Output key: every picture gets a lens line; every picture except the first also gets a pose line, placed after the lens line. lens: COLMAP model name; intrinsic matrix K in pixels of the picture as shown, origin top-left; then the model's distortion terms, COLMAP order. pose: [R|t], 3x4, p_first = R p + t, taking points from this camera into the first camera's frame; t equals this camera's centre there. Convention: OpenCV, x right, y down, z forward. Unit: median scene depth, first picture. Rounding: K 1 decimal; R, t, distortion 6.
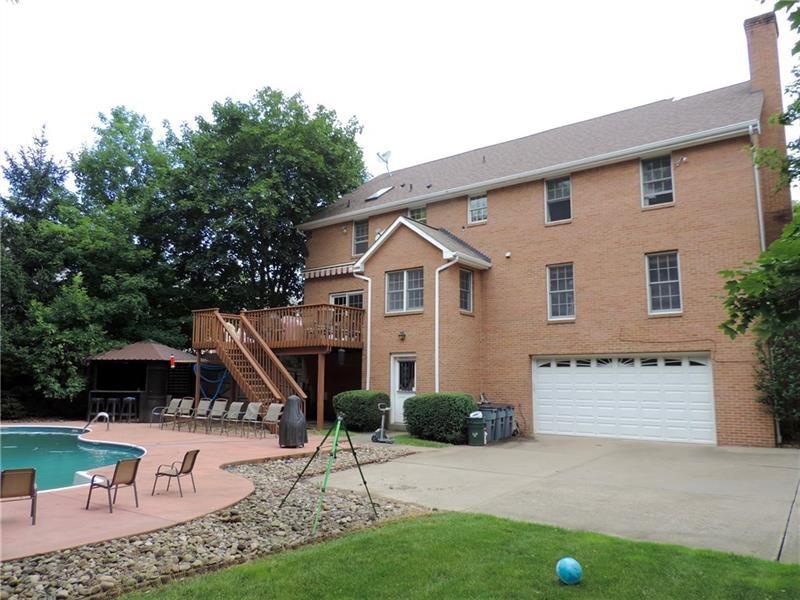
lens RADIAL K [[586.0, 0, 400.0], [0, 586.0, 300.0], [0, 0, 1]] dist [-0.004558, -0.000241]
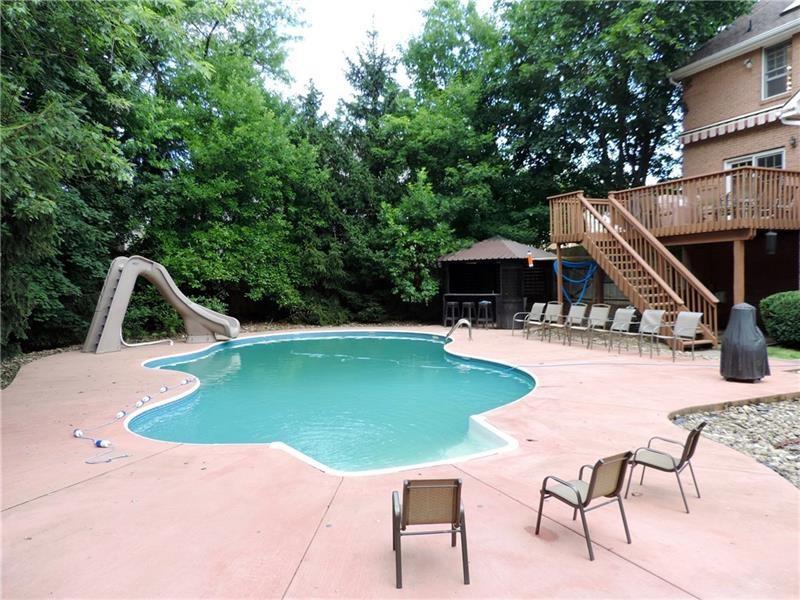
lens RADIAL K [[586.0, 0, 400.0], [0, 586.0, 300.0], [0, 0, 1]] dist [-0.004558, -0.000241]
pose [[0.864625, -0.004490, -0.502398, -0.116683], [0.093127, 0.984064, 0.151477, 0.015365], [0.493711, -0.177757, 0.851265, 0.161057]]
